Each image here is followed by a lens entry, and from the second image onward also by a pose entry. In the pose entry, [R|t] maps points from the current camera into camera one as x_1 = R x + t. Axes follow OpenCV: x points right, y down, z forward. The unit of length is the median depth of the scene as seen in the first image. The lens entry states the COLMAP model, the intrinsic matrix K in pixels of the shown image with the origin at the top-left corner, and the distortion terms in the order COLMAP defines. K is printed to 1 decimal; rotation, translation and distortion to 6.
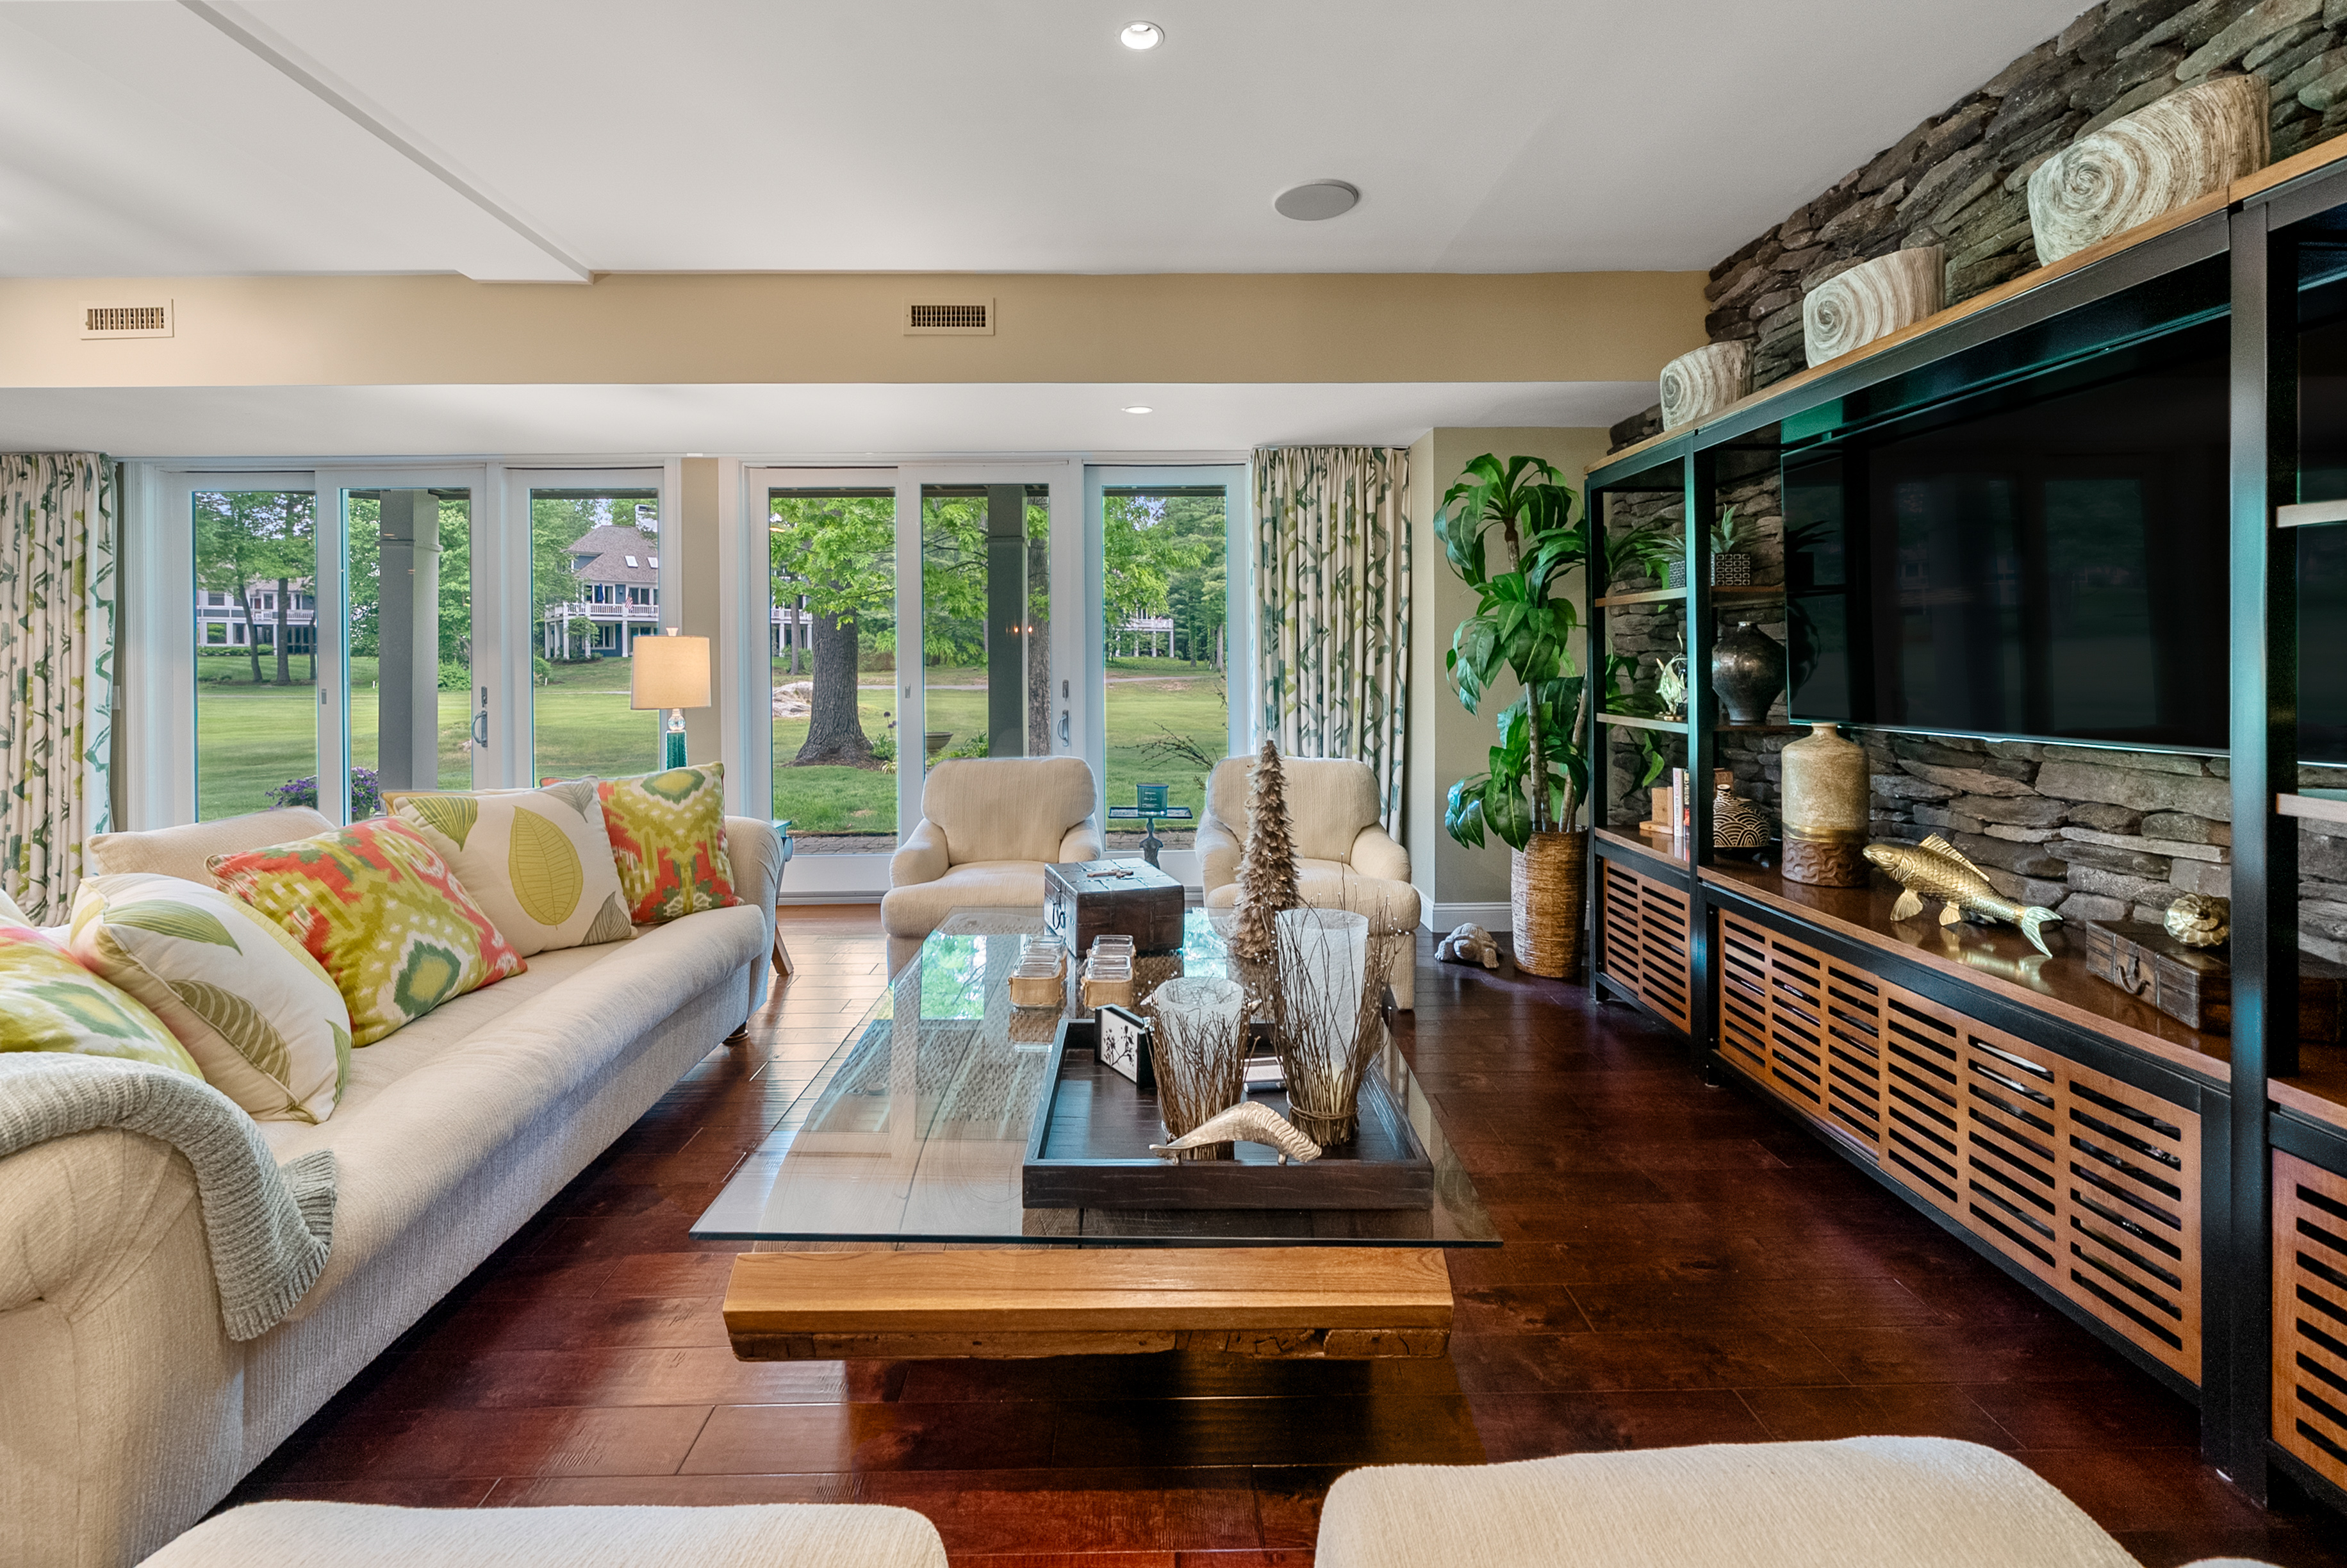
lens RADIAL K [[986.2, 0, 1185.7], [0, 986.2, 664.5], [0, 0, 1]] dist [-0.004134, -0.001483]
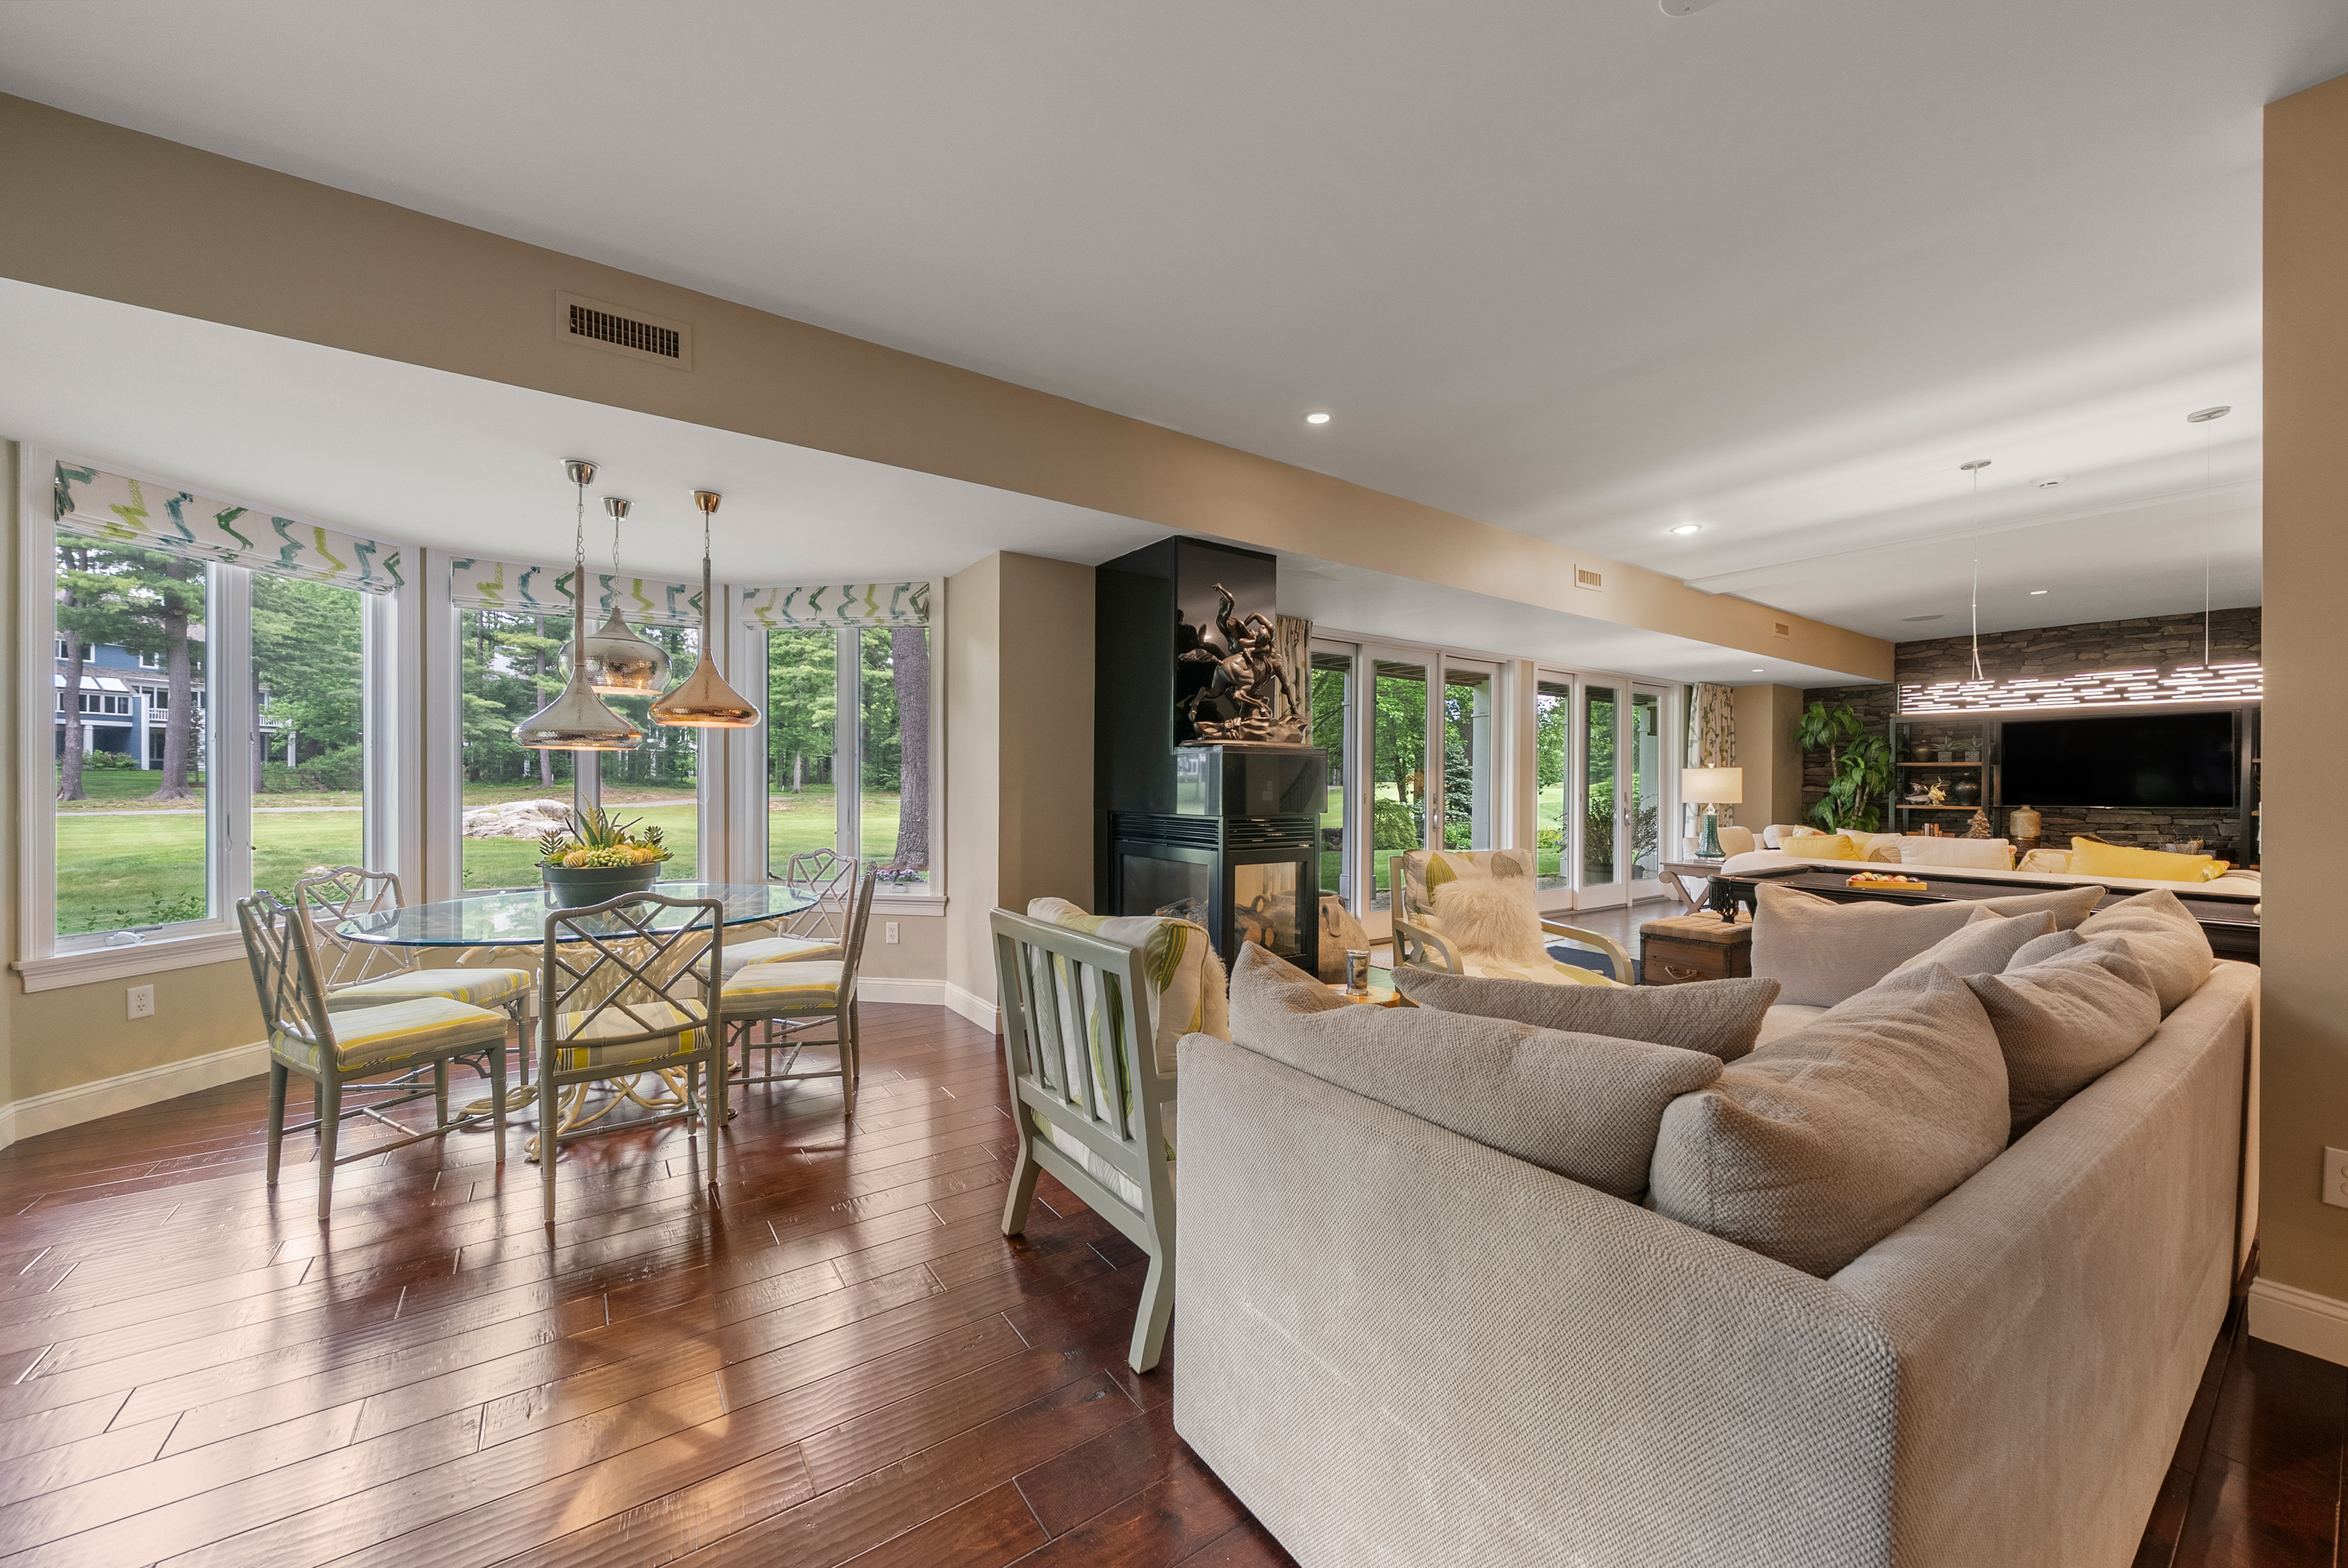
lens RADIAL K [[889.6, 0, 1106.7], [0, 889.6, 787.7], [0, 0, 1]] dist [-0.003597, 0.000430]
pose [[0.836793, 0.012162, 0.547384, -3.192067], [-0.011624, 0.999923, -0.004448, 0.044747], [-0.547396, -0.002640, 0.836870, 0.170951]]
